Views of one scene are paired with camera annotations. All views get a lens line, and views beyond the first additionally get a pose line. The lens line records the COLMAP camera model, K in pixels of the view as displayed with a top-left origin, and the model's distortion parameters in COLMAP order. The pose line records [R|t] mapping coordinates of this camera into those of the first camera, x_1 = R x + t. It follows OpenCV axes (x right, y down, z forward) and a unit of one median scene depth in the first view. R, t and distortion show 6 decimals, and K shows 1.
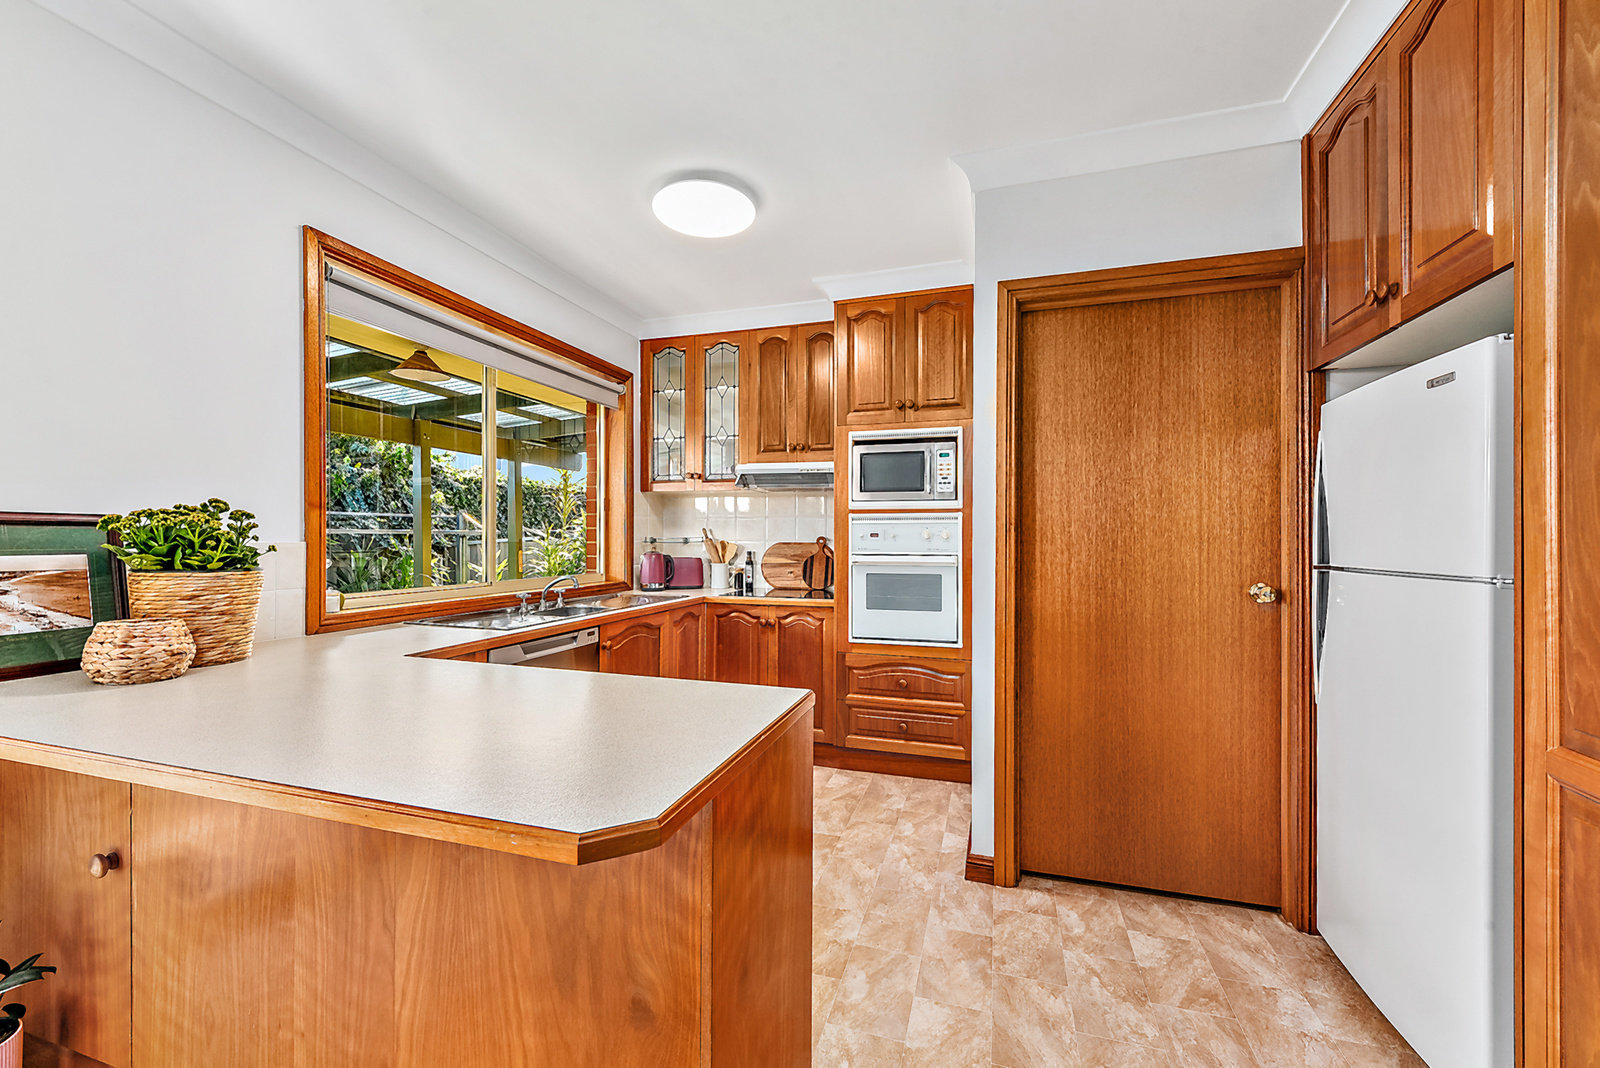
lens RADIAL K [[644.7, 0, 799.6], [0, 644.7, 539.7], [0, 0, 1]] dist [0.005440, -0.000018]
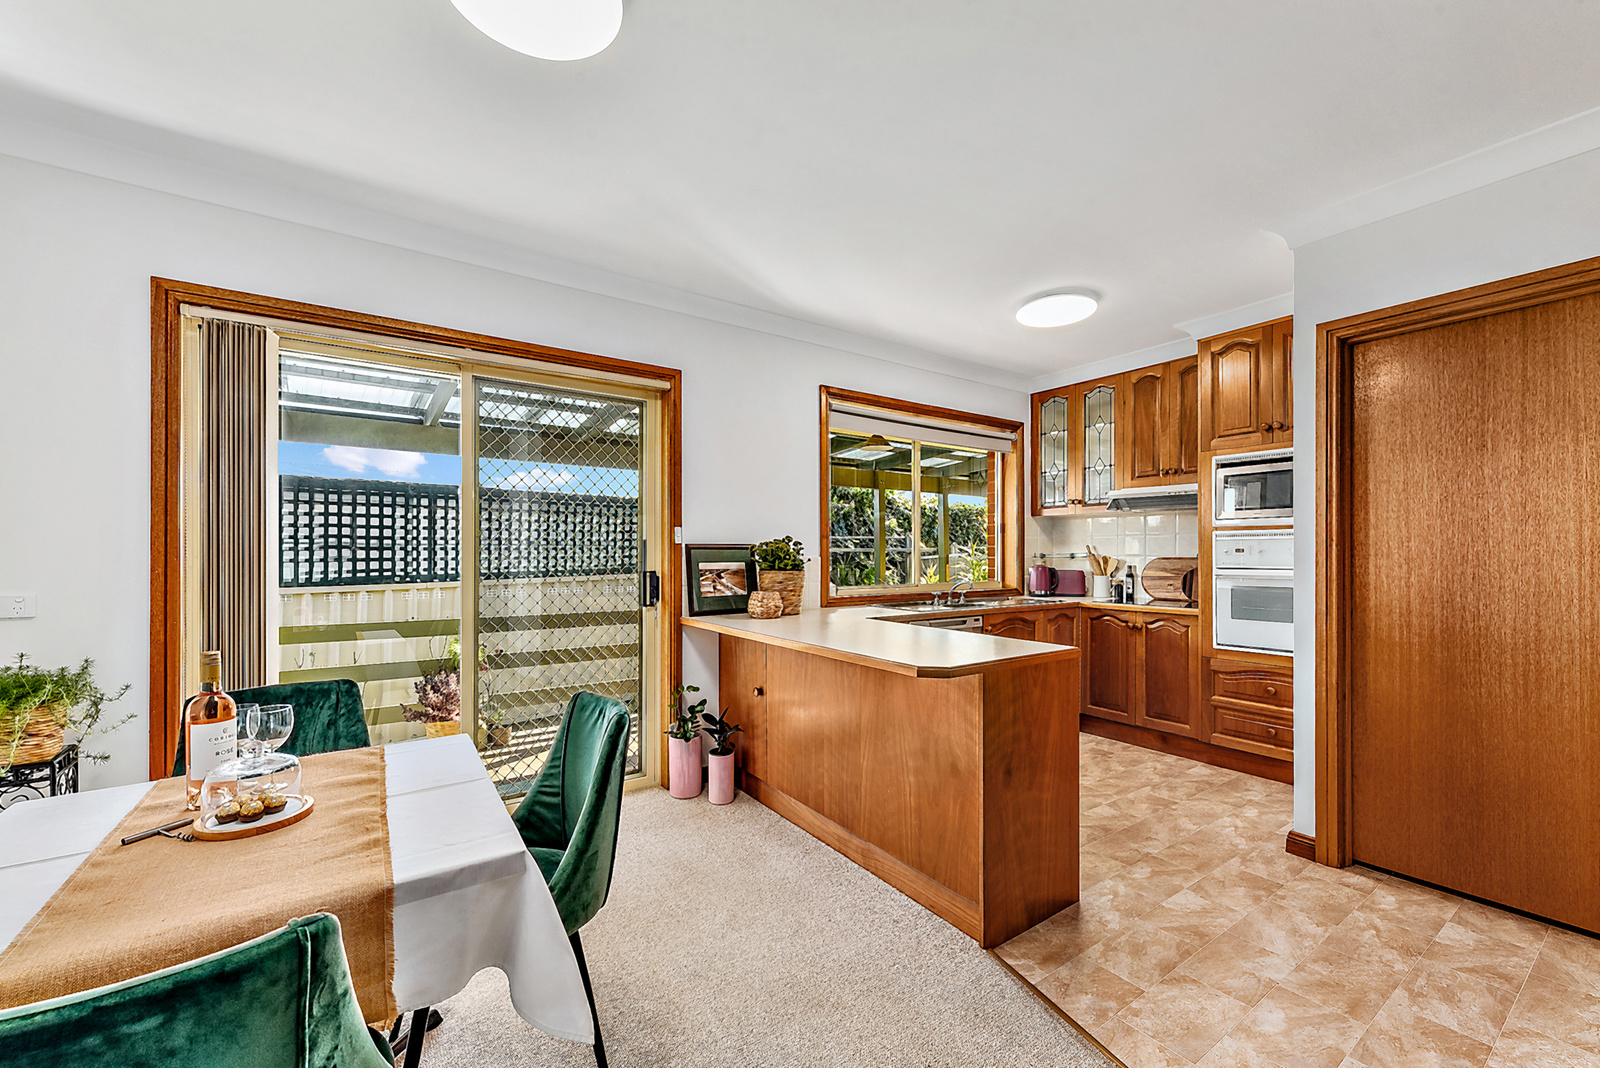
lens RADIAL K [[631.9, 0, 805.6], [0, 631.9, 556.3], [0, 0, 1]] dist [0.001398, 0.000011]
pose [[0.793924, -0.001280, -0.608015, 0.182420], [0.001798, 0.999998, 0.000243, 0.001071], [0.608014, -0.001286, 0.793925, -0.280598]]
